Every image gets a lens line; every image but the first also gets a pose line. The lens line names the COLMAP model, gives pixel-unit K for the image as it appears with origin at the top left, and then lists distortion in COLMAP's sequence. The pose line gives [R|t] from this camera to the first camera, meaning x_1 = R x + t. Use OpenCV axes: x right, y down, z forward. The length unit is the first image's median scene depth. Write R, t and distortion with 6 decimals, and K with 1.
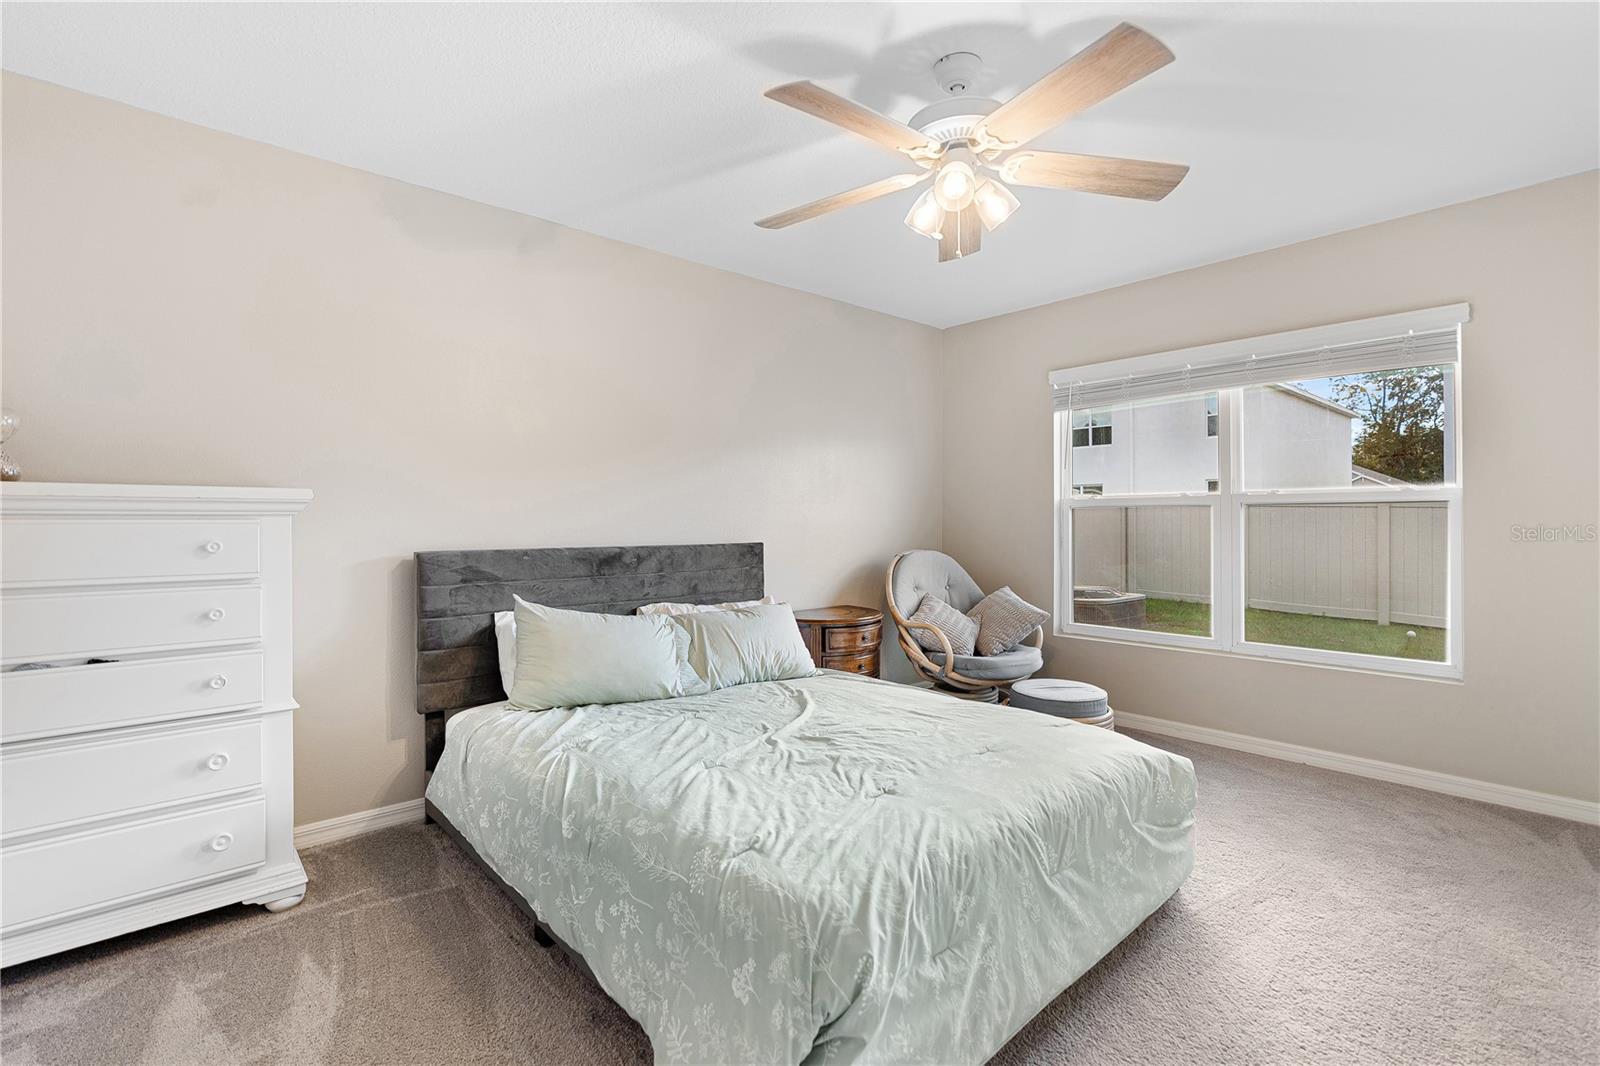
lens RADIAL K [[721.6, 0, 800.4], [0, 721.6, 524.1], [0, 0, 1]] dist [-0.008346, 0.001402]
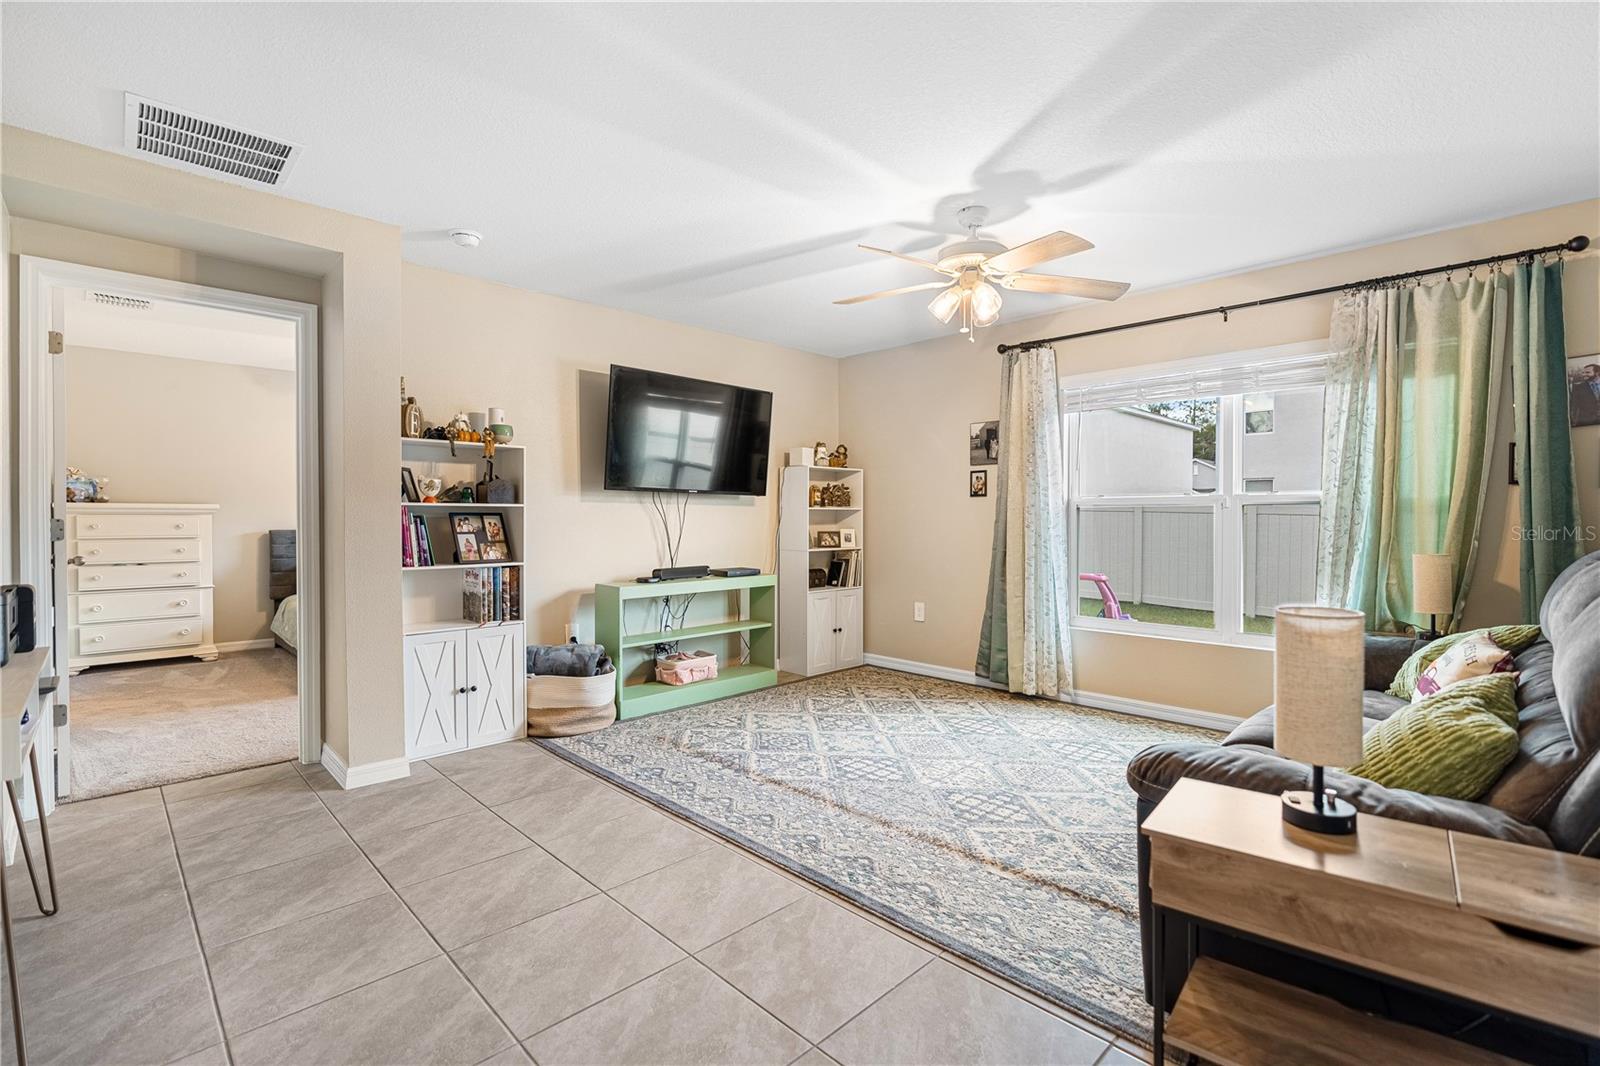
lens RADIAL K [[721.6, 0, 805.9], [0, 721.6, 523.3], [0, 0, 1]] dist [-0.008346, 0.001402]
pose [[0.998453, 0.000339, 0.055599, 1.104021], [-0.001353, 0.999833, 0.018204, -0.027767], [-0.055584, -0.018251, 0.998287, -1.459024]]
